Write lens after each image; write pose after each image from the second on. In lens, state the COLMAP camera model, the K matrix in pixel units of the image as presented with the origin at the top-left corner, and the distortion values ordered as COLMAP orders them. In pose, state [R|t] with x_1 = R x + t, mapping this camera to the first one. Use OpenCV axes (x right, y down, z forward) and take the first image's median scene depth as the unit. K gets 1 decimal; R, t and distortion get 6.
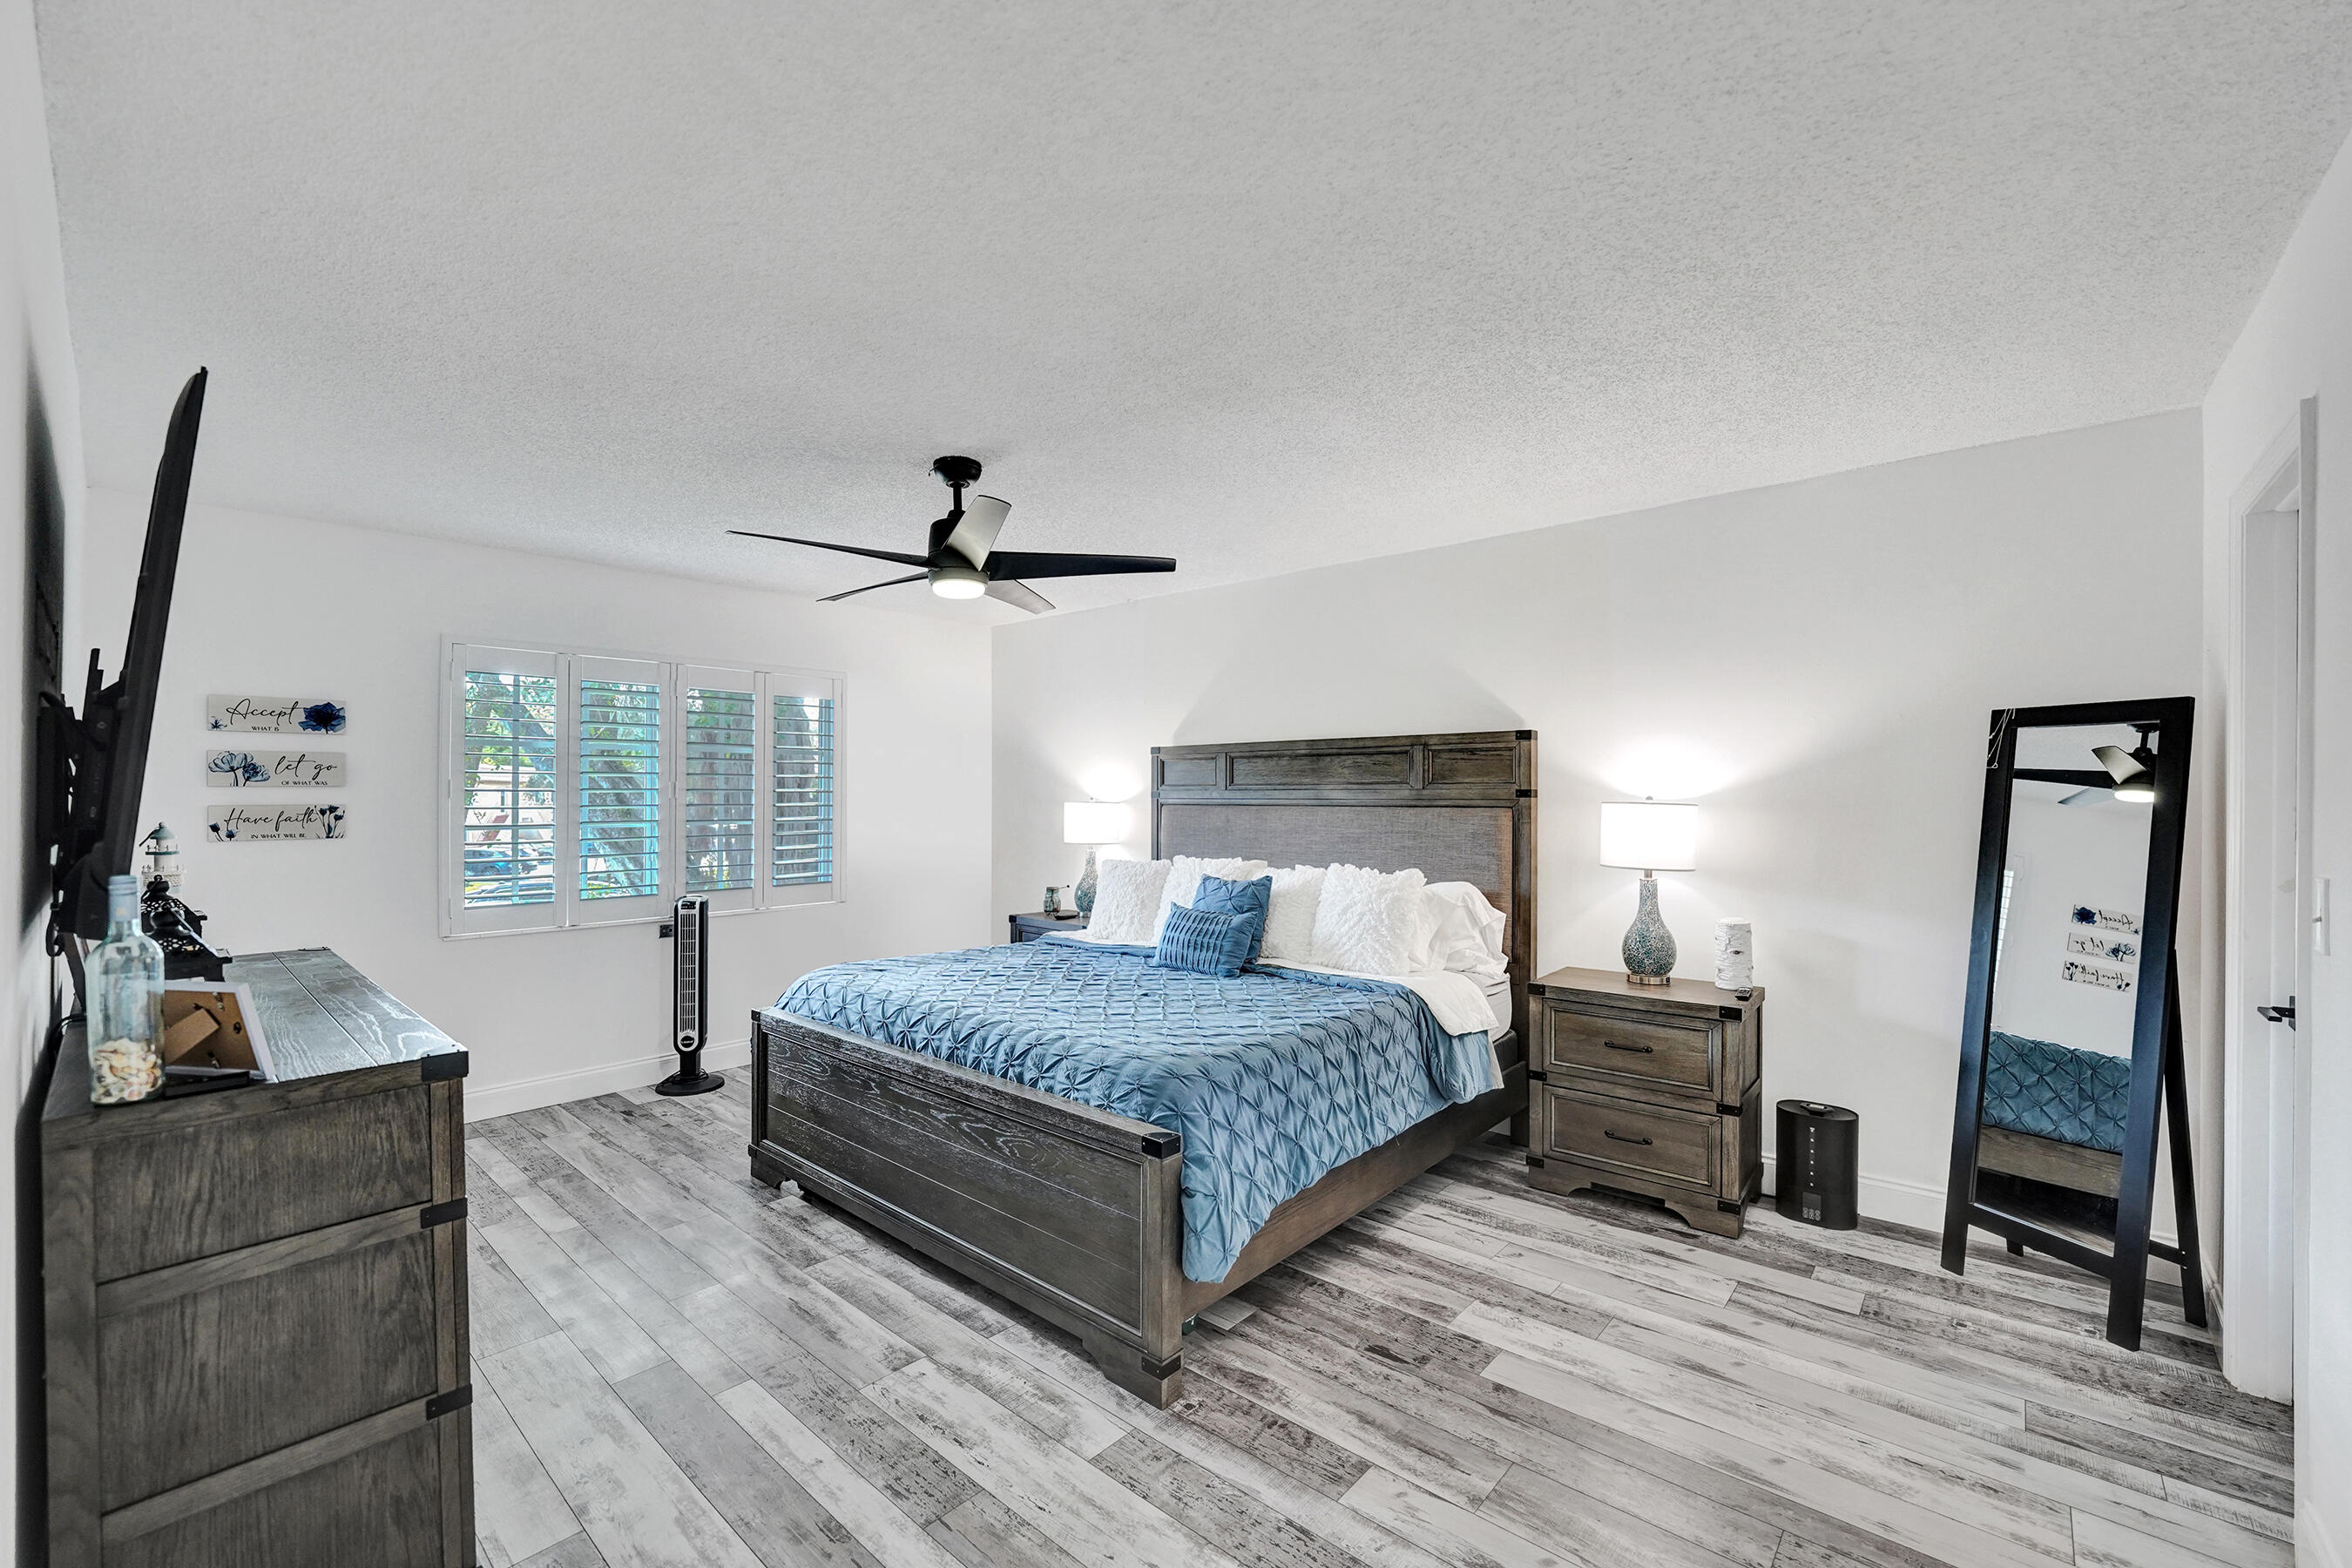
lens RADIAL K [[964.8, 0, 1178.3], [0, 964.8, 768.9], [0, 0, 1]] dist [-0.028128, 0.002817]
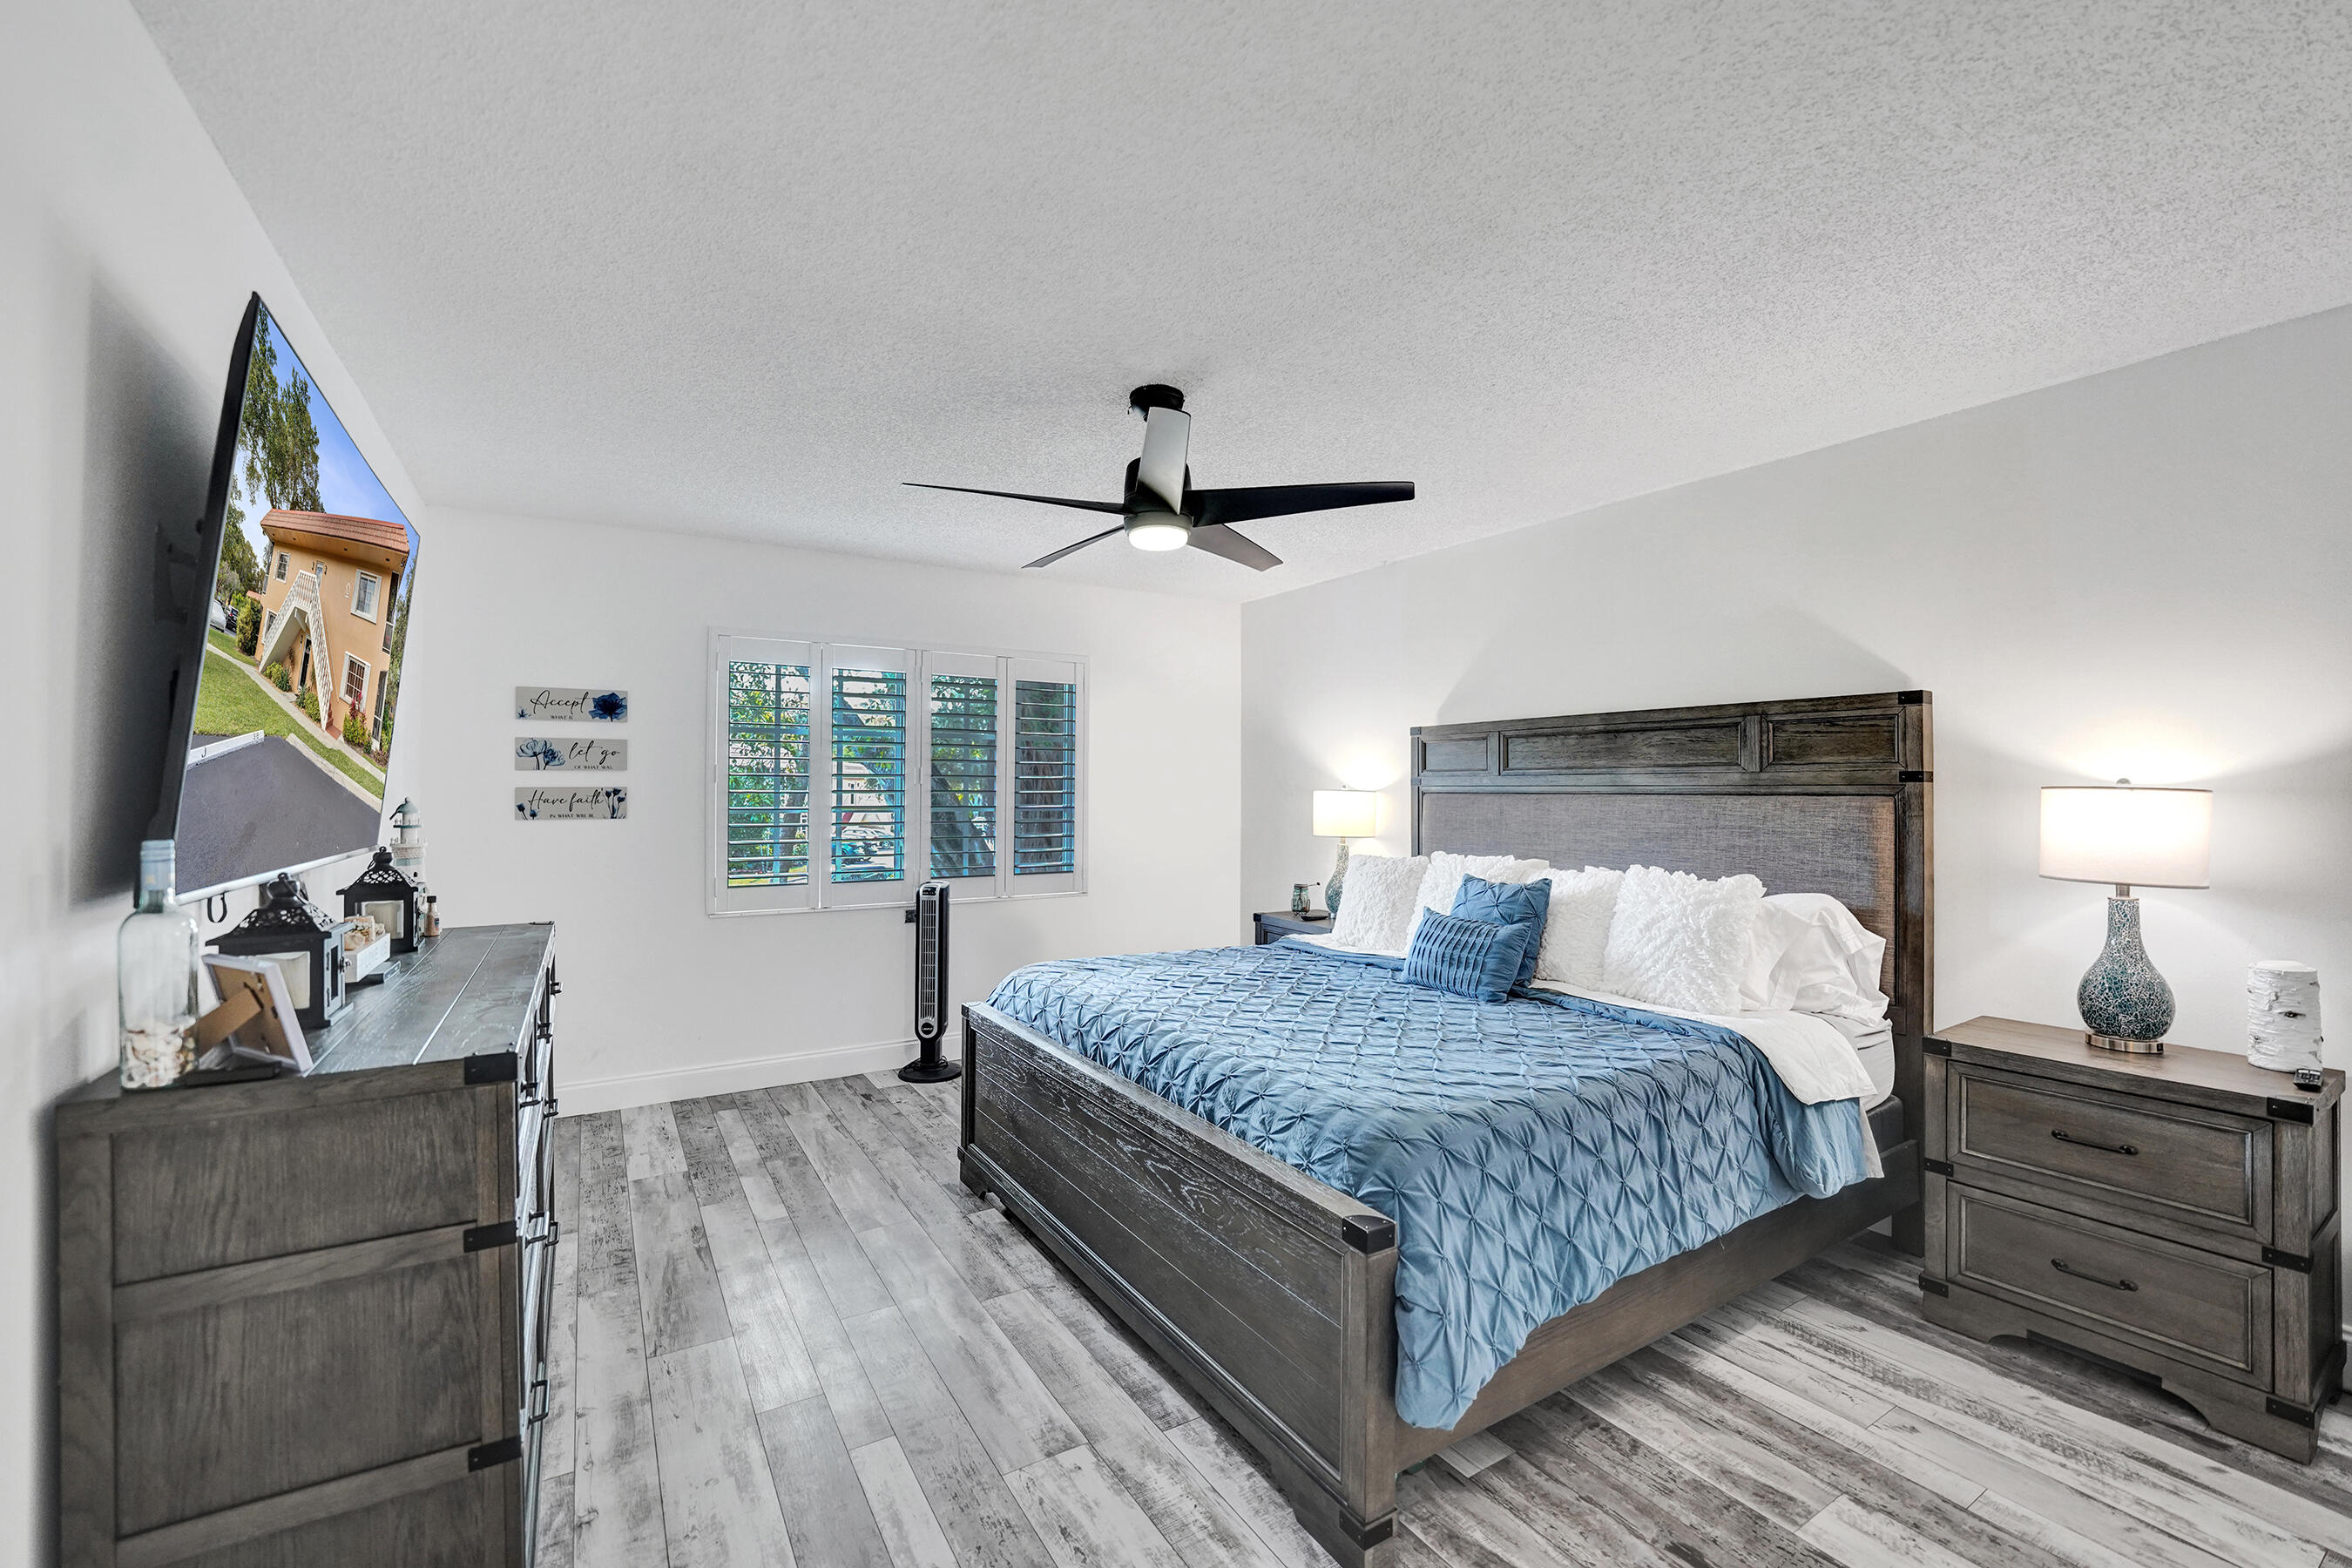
lens RADIAL K [[964.8, 0, 1178.3], [0, 964.8, 768.9], [0, 0, 1]] dist [-0.028128, 0.002817]
pose [[0.955969, -0.003149, -0.293452, 0.046542], [0.004235, 0.999986, 0.003063, 0.020539], [0.293439, -0.004171, 0.955969, 0.188201]]
